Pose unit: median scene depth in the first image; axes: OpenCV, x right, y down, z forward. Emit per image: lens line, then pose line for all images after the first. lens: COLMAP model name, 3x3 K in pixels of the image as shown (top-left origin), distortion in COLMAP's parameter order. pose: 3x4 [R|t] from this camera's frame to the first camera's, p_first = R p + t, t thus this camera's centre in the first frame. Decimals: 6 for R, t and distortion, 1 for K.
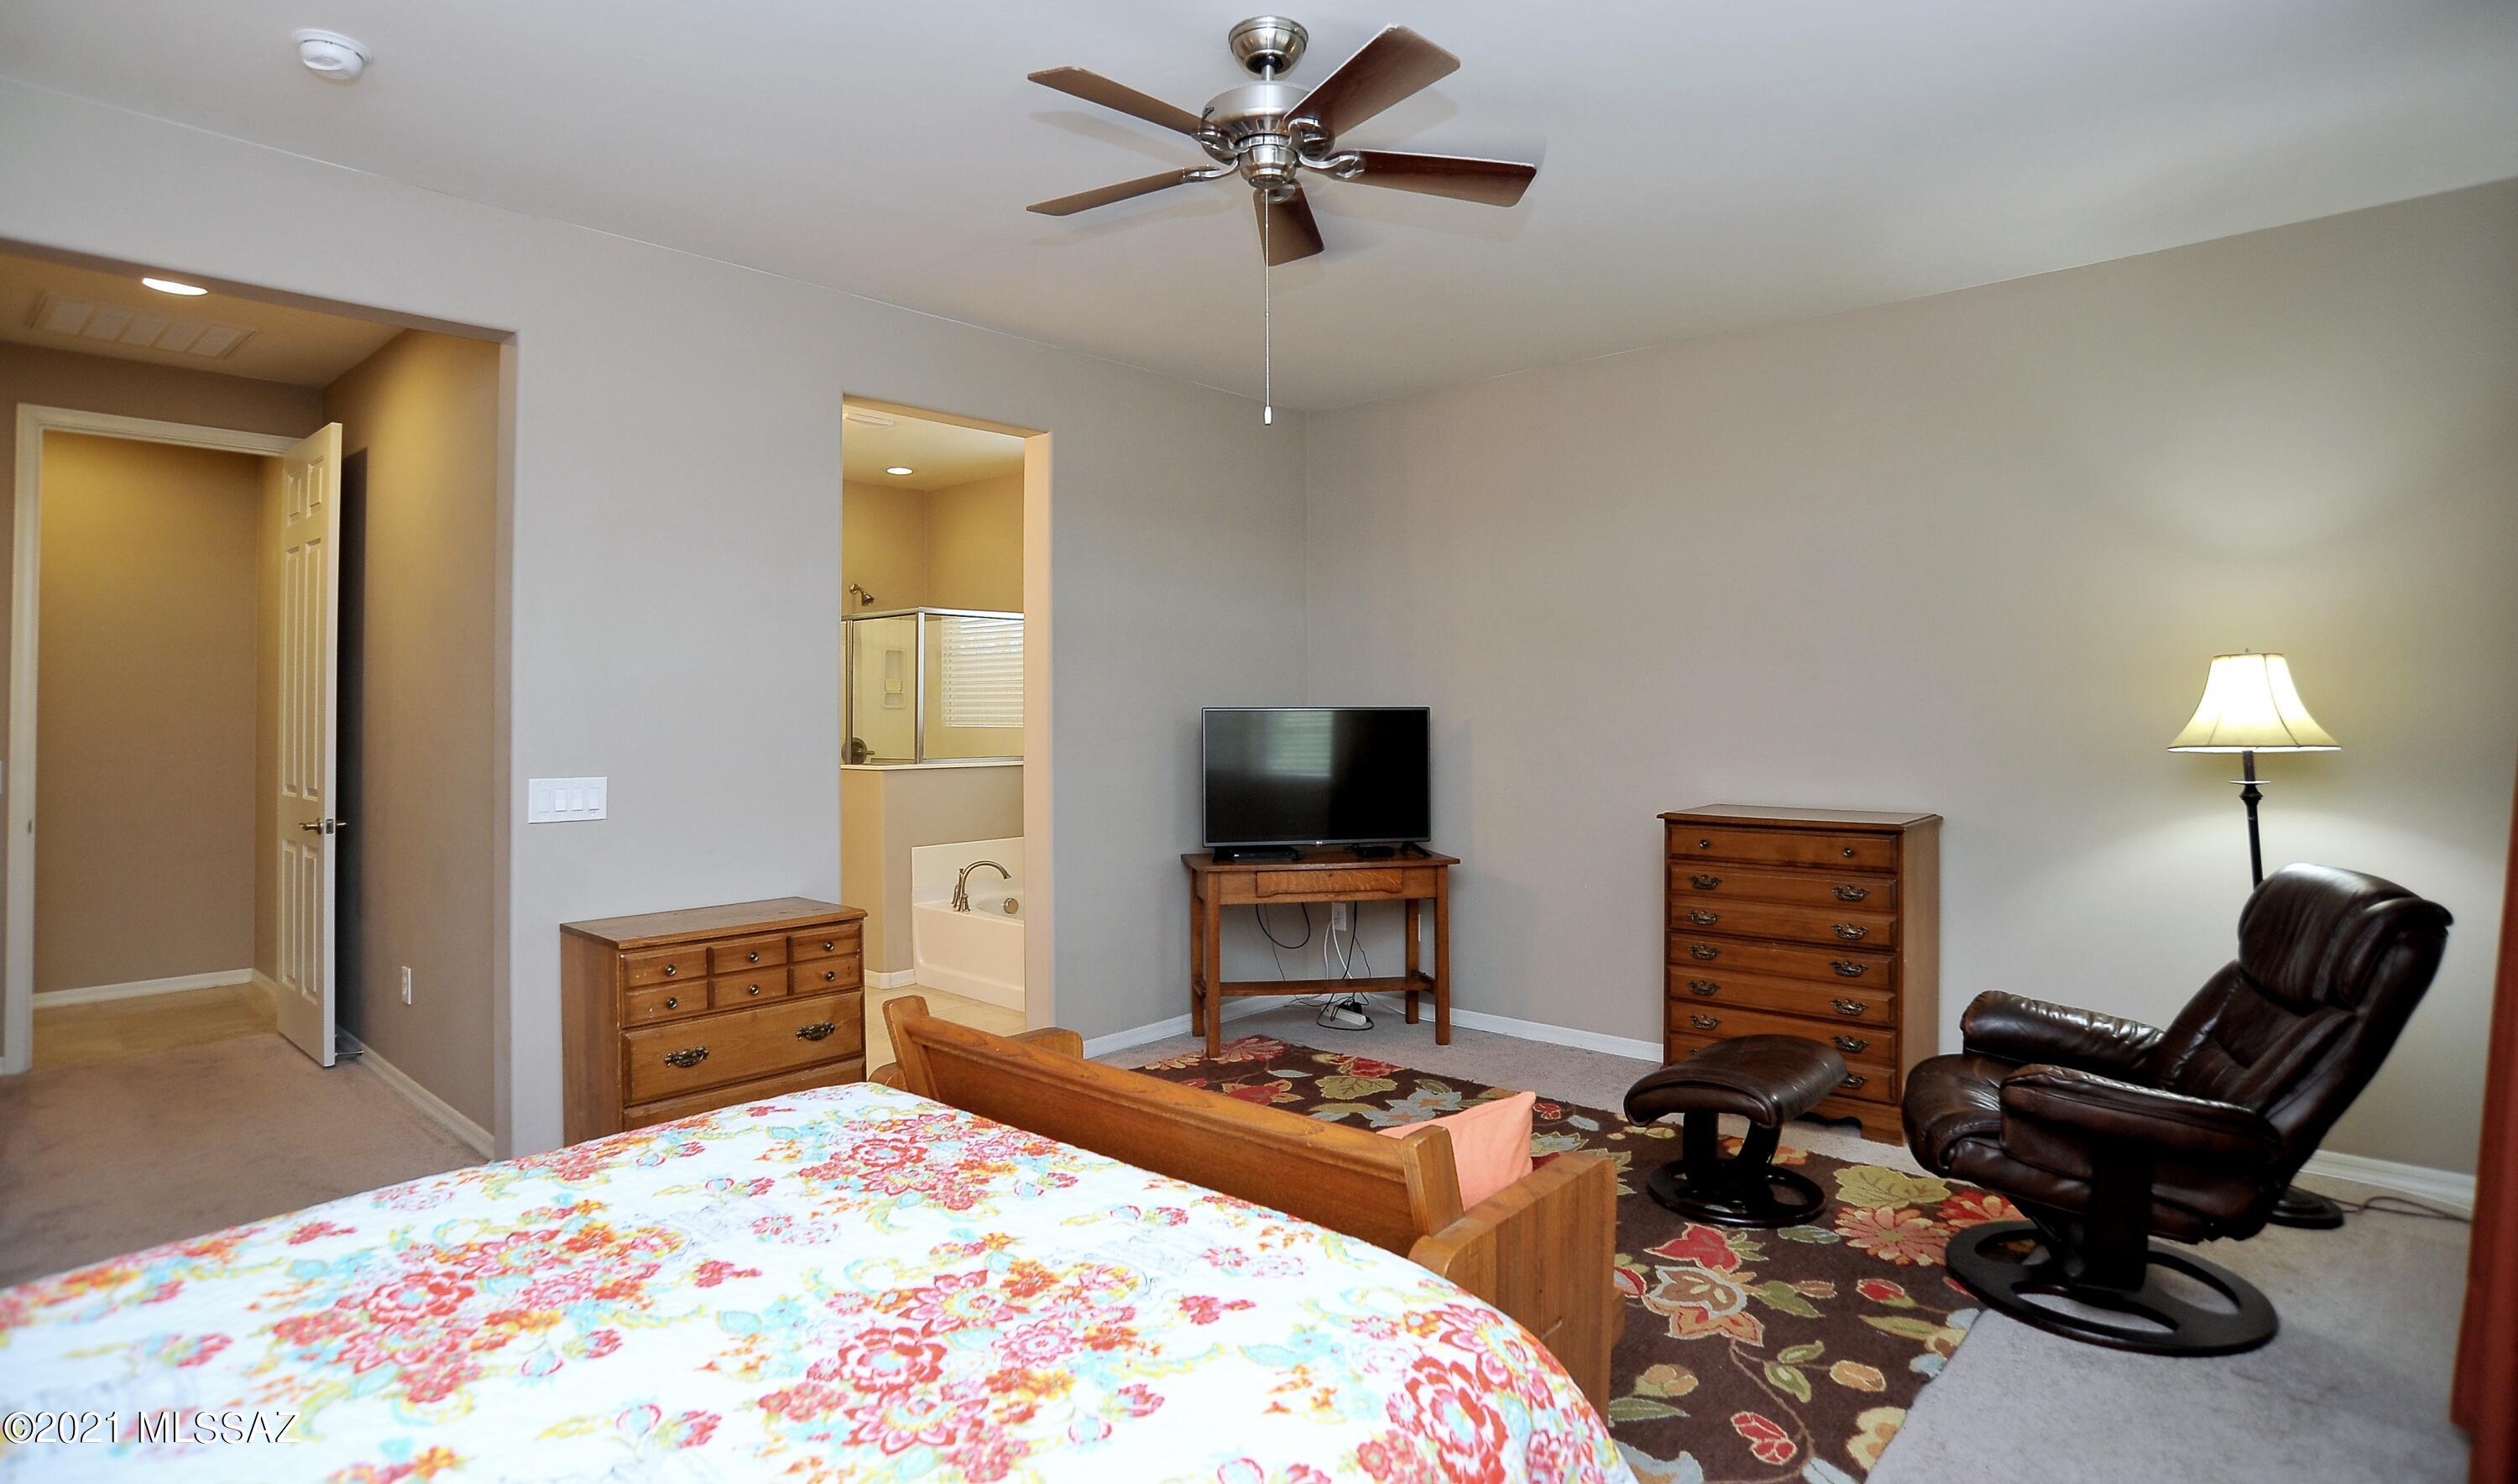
lens RADIAL K [[1307.0, 0, 1259.0], [0, 1307.0, 742.0], [0, 0, 1]] dist [0.001171, 0.000066]
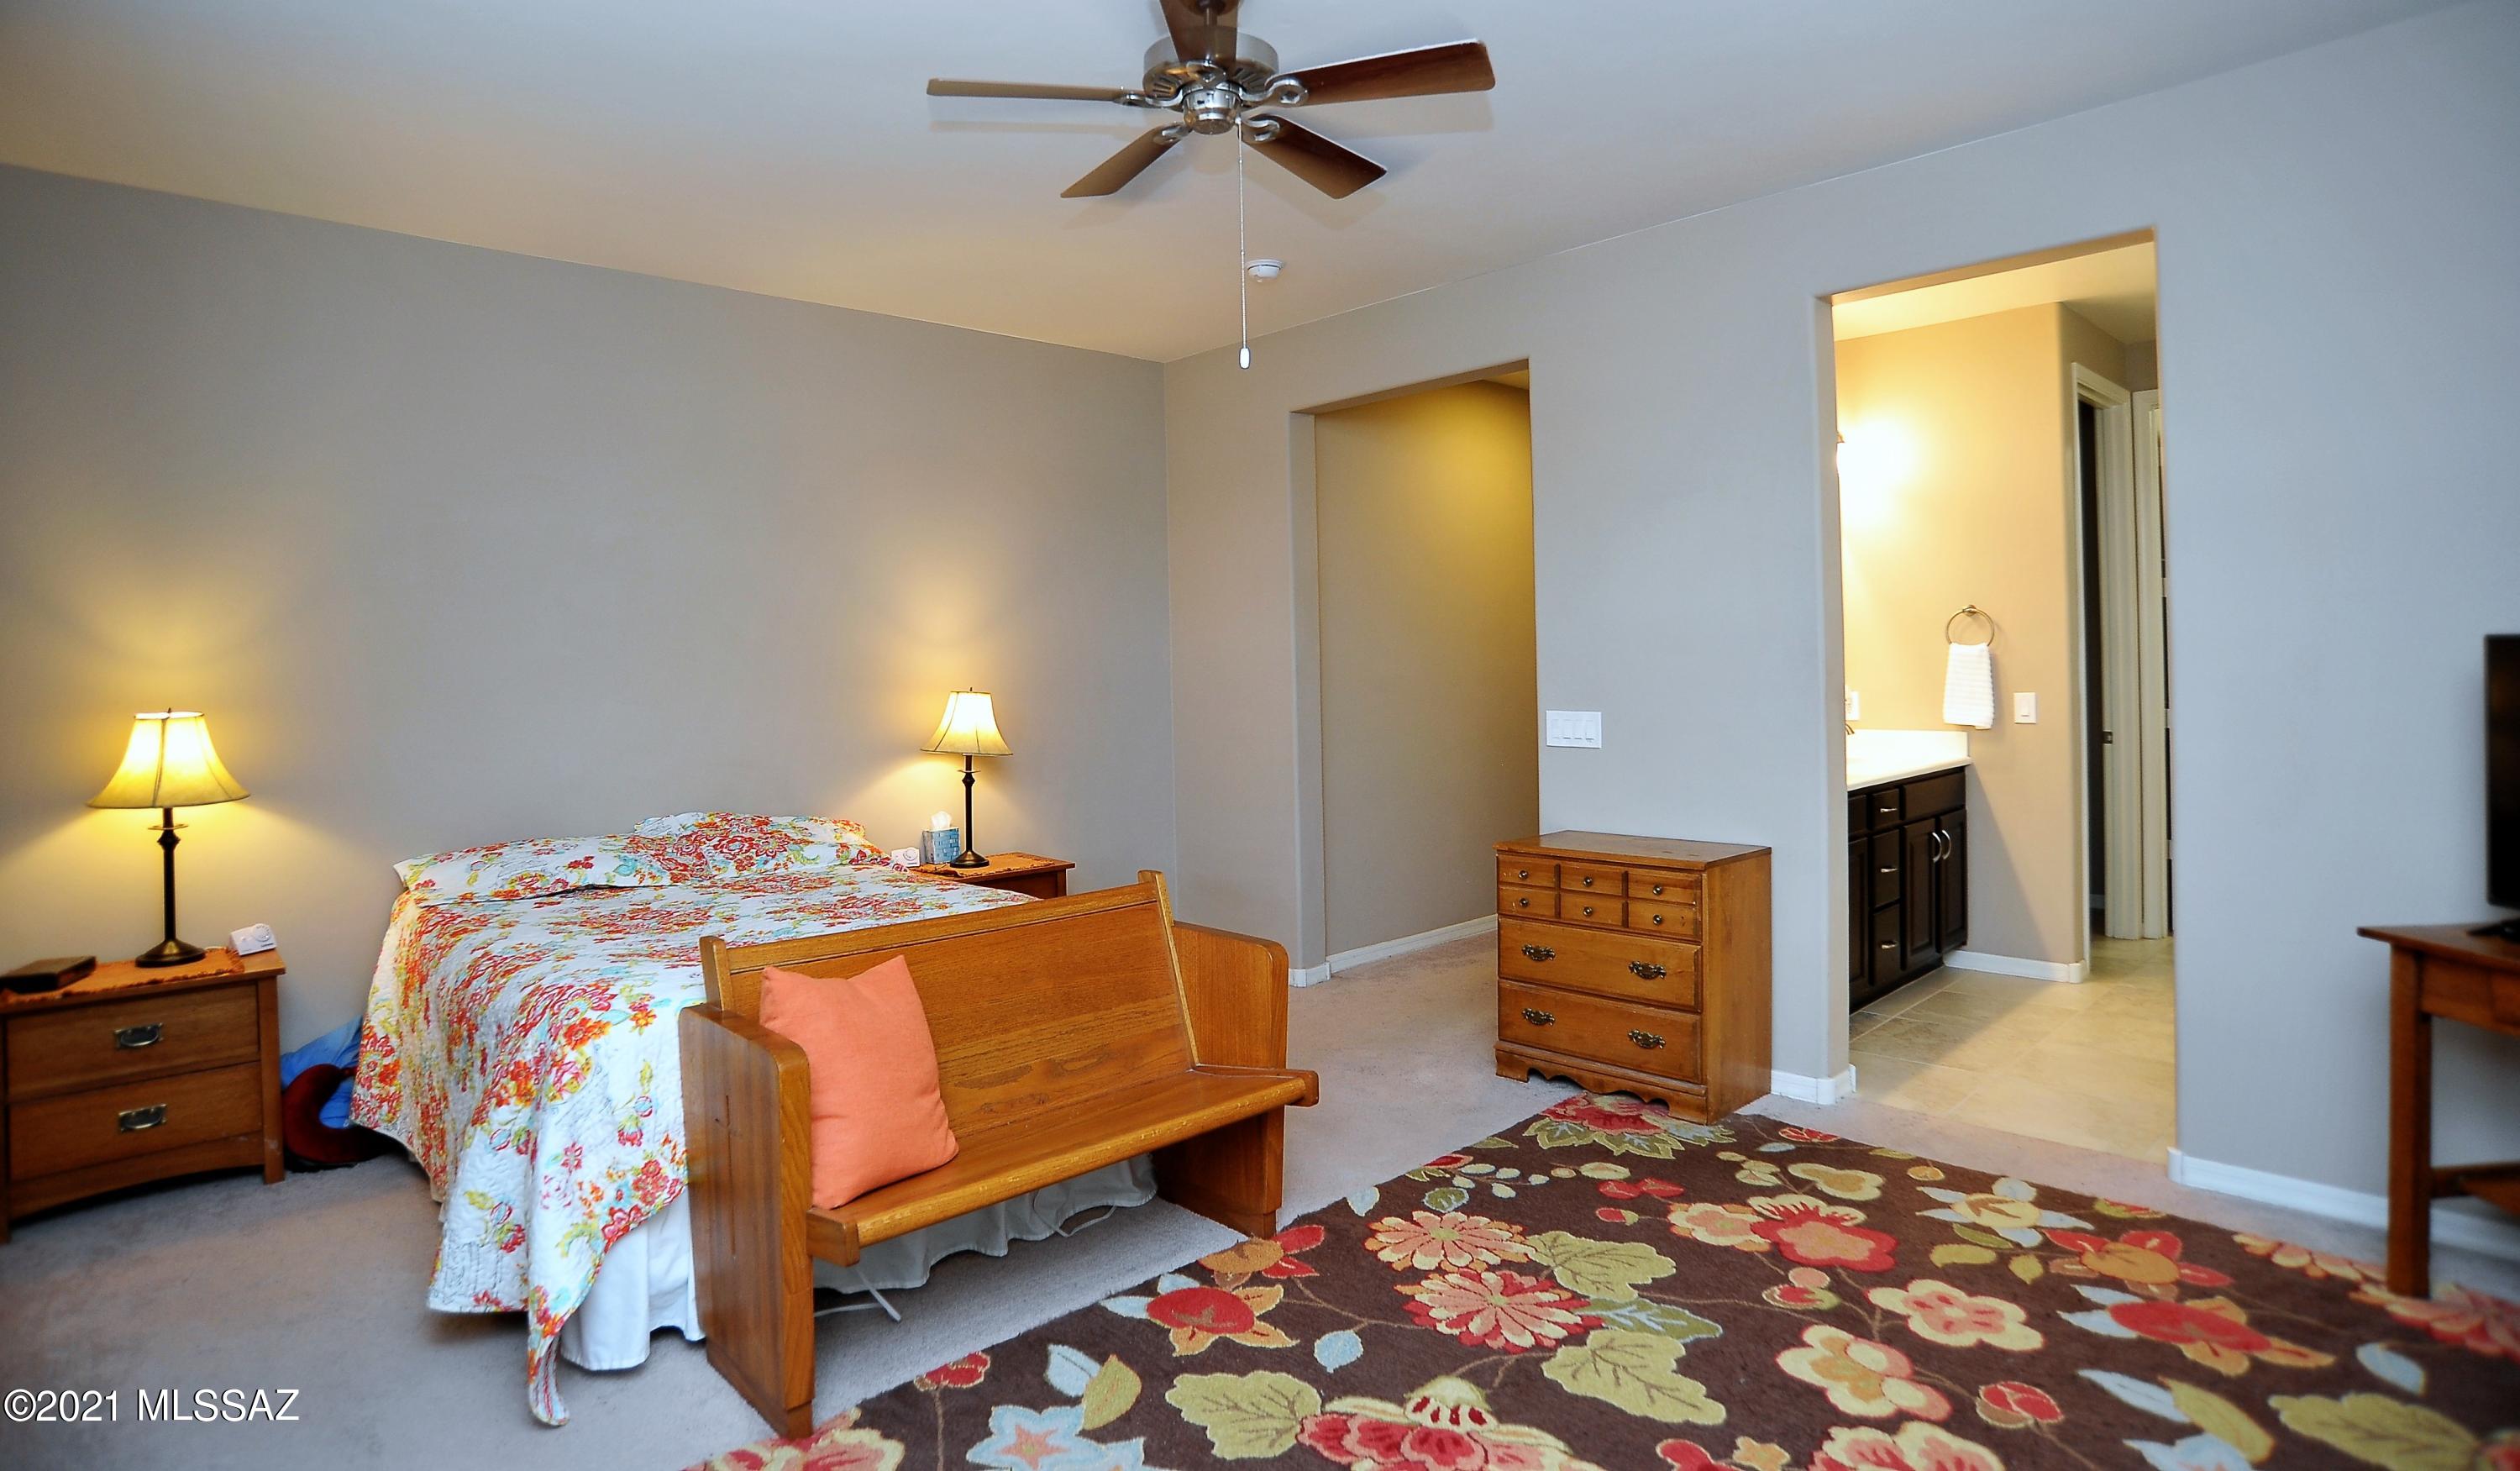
lens RADIAL K [[1287.0, 0, 1259.7], [0, 1287.0, 678.1], [0, 0, 1]] dist [-0.003221, -0.000661]
pose [[-0.075532, 0.010192, -0.997091, 0.688717], [0.009493, 0.999910, 0.009502, -0.018309], [0.997098, -0.008748, -0.075622, 0.786986]]
